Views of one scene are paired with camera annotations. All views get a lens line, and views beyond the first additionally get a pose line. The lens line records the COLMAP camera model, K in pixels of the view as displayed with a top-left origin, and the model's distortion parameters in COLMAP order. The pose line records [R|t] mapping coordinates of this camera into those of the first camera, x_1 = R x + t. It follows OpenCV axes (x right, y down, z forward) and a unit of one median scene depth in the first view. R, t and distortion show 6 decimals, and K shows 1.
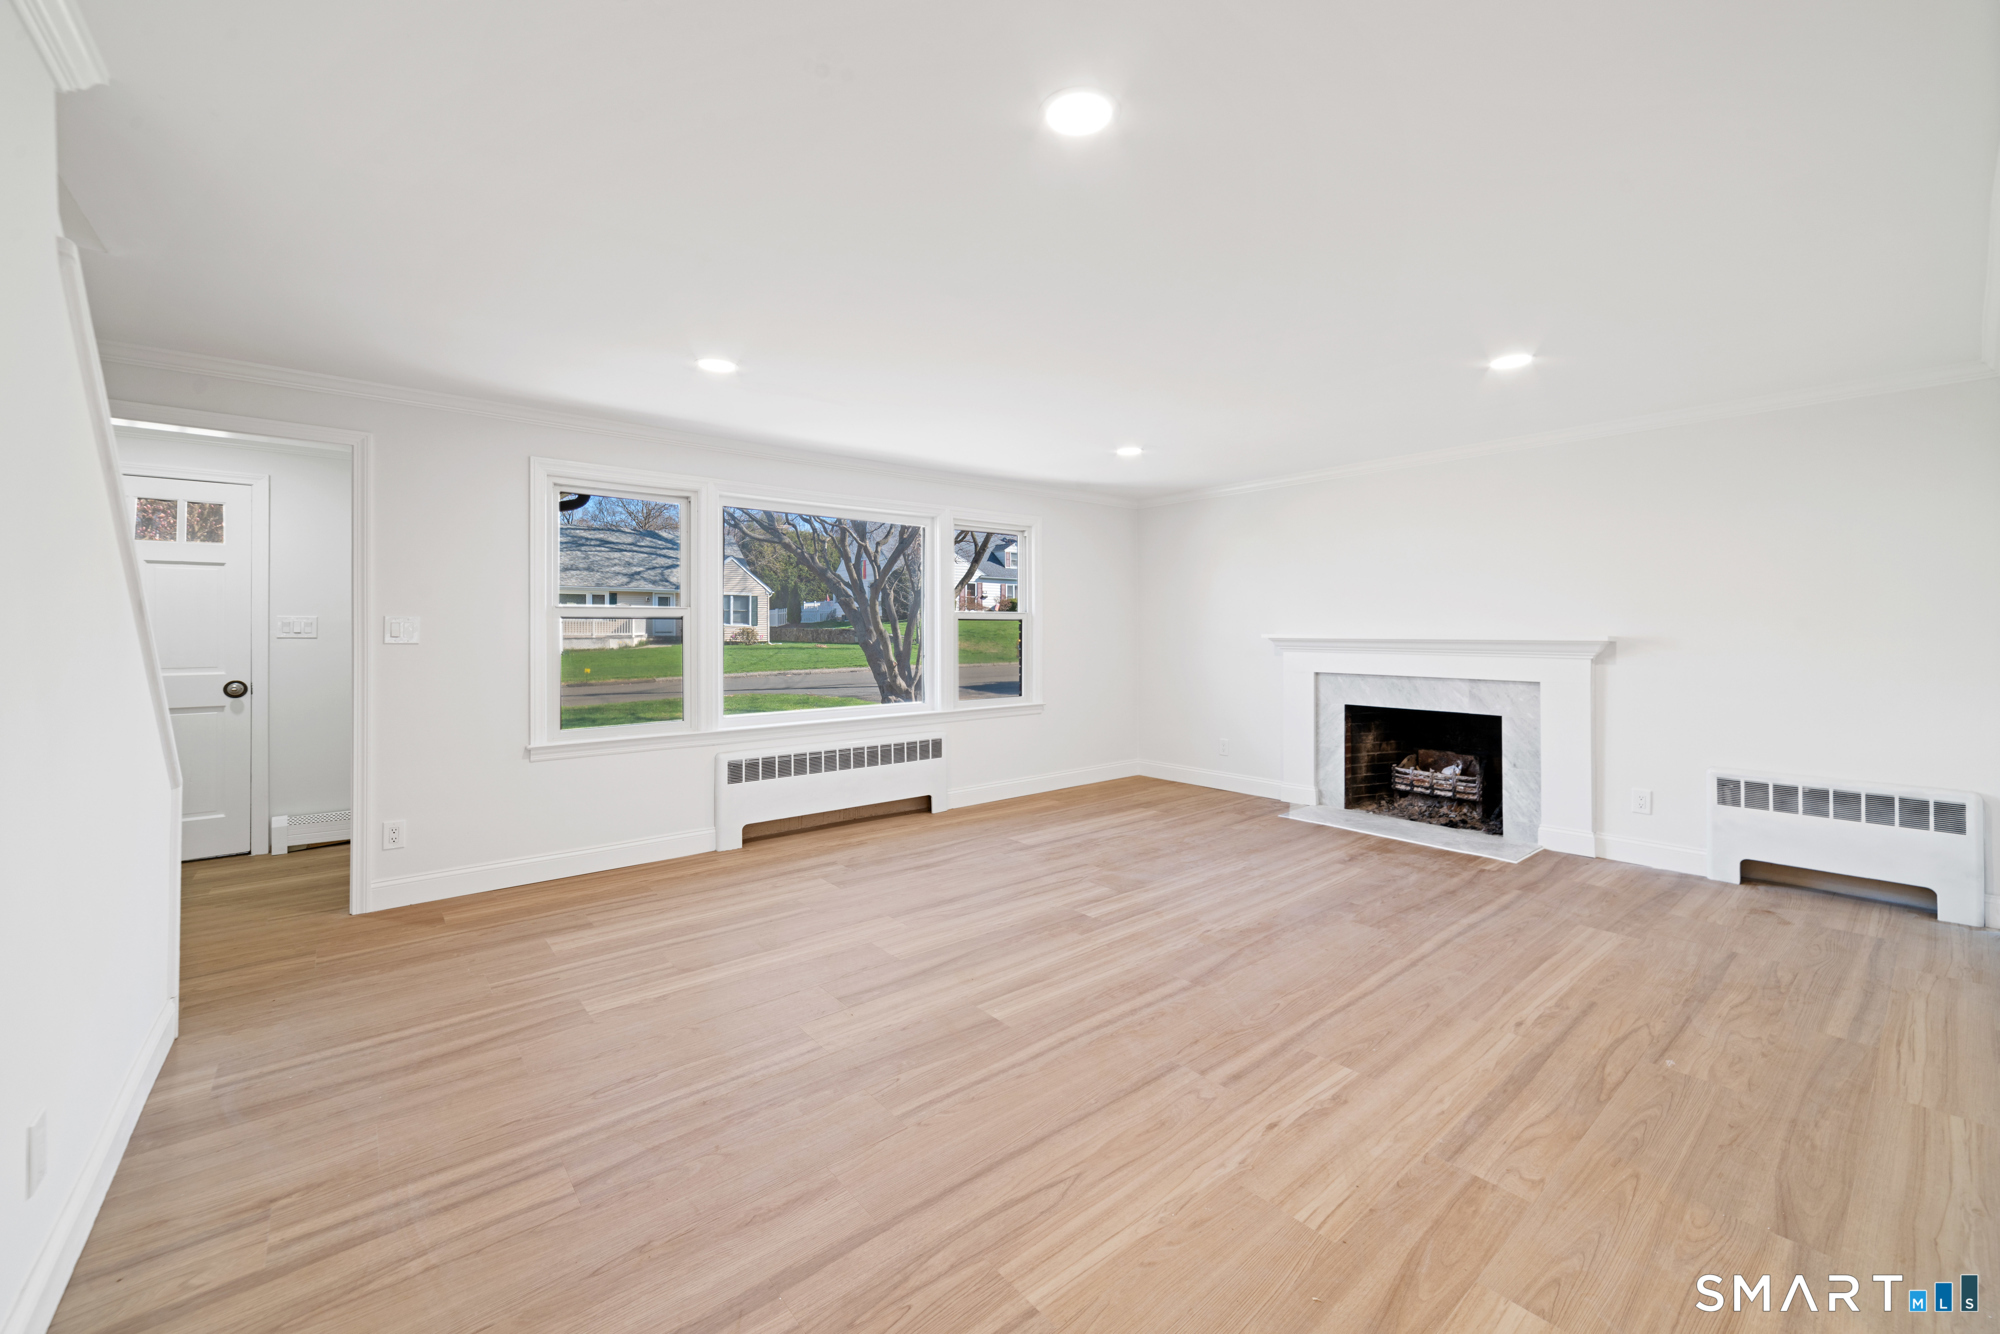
lens RADIAL K [[794.9, 0, 1007.6], [0, 794.9, 638.9], [0, 0, 1]] dist [0.000565, -0.000031]
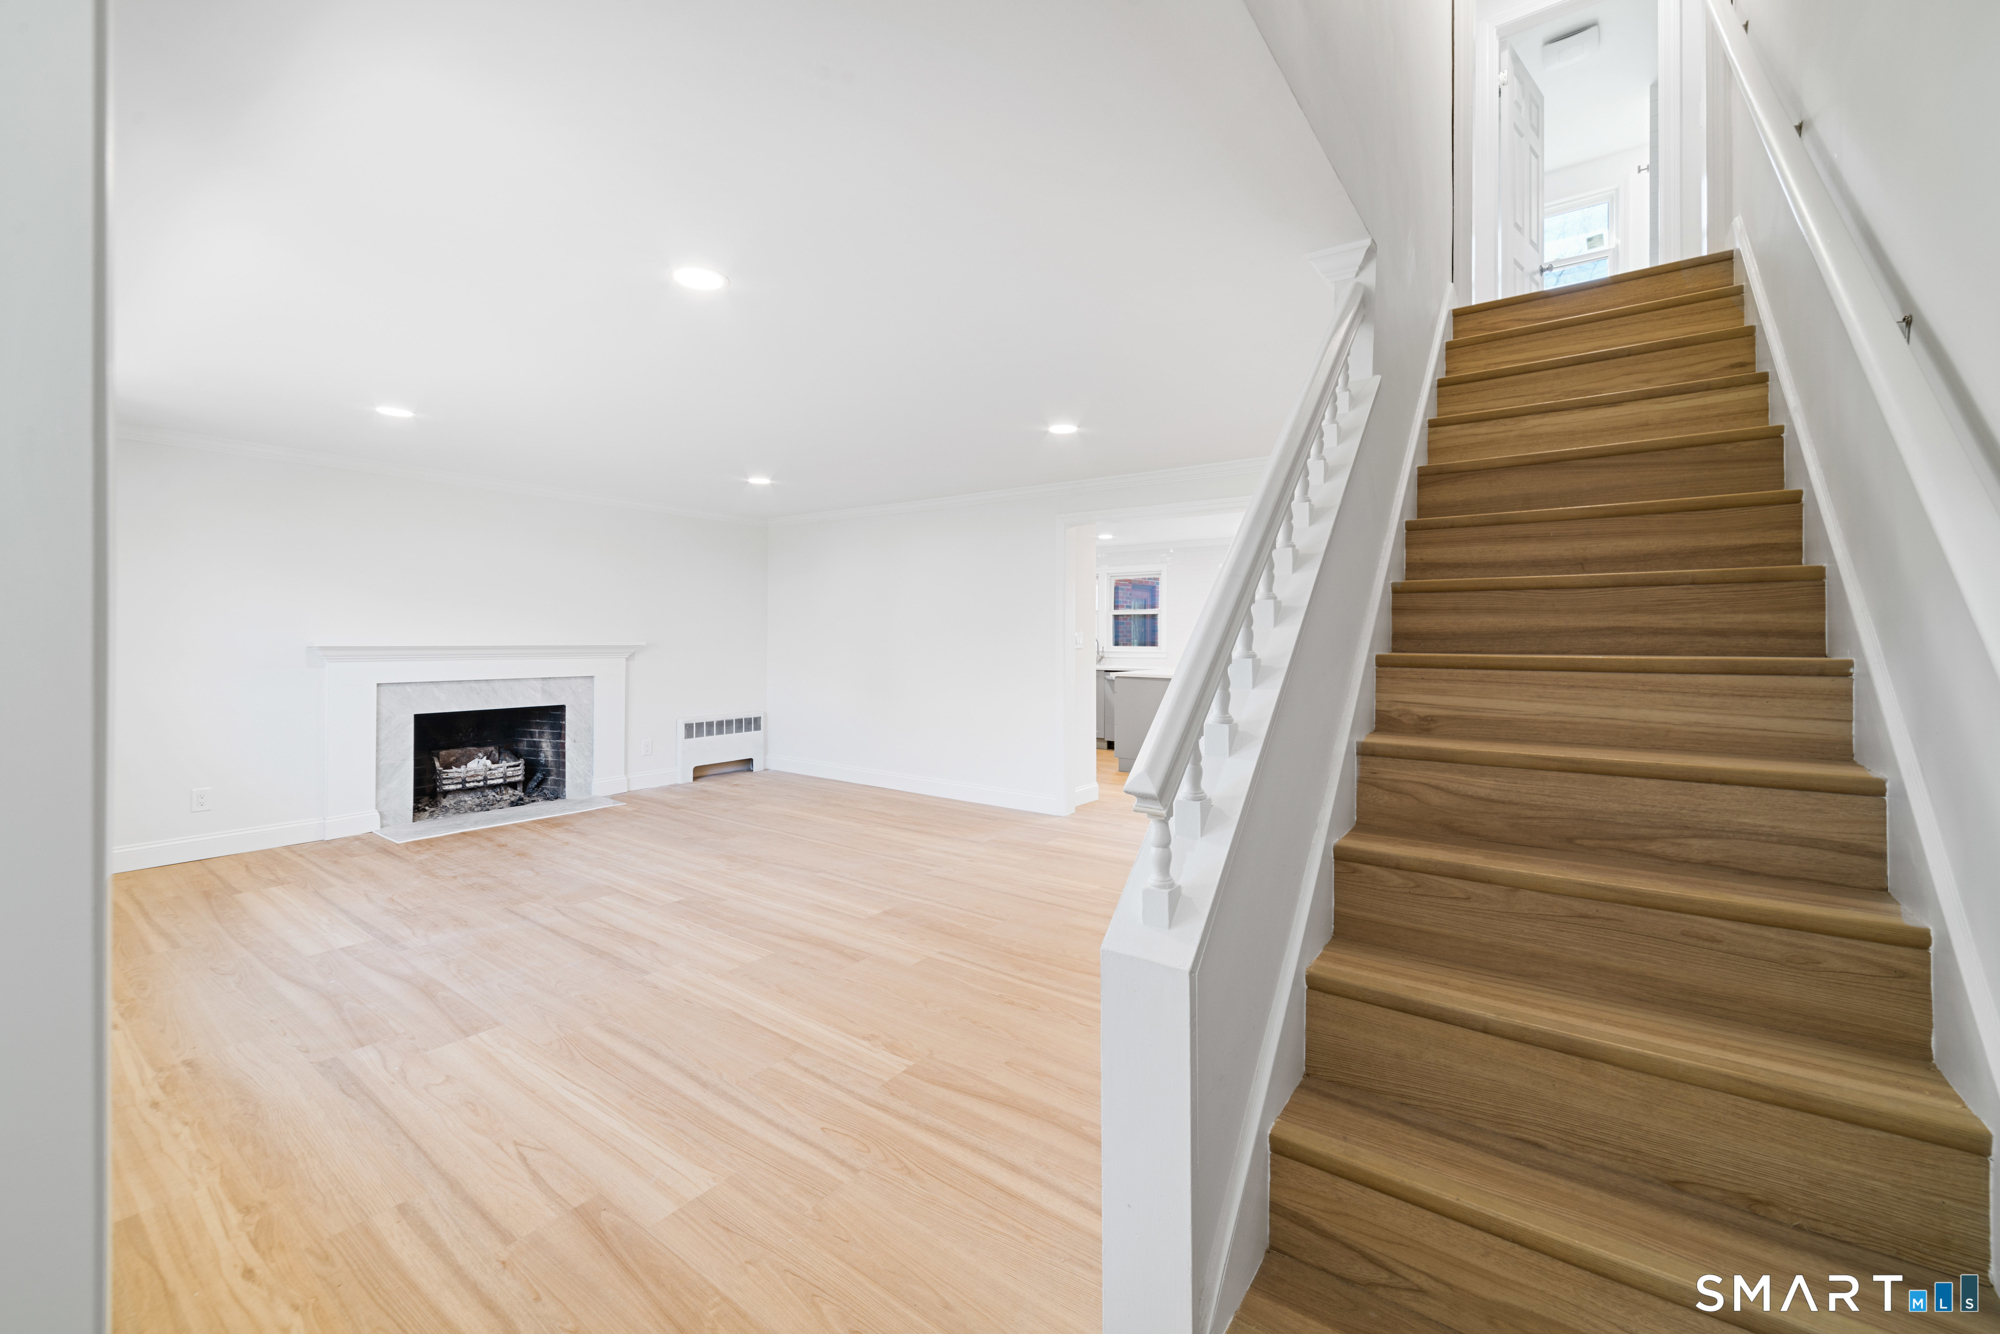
lens RADIAL K [[794.9, 0, 1007.6], [0, 794.9, 638.9], [0, 0, 1]] dist [0.000565, -0.000031]
pose [[-0.250196, 0.000521, 0.968195, -0.976940], [0.006643, 0.999977, 0.001179, -0.007384], [-0.968172, 0.006727, -0.250194, 0.766030]]
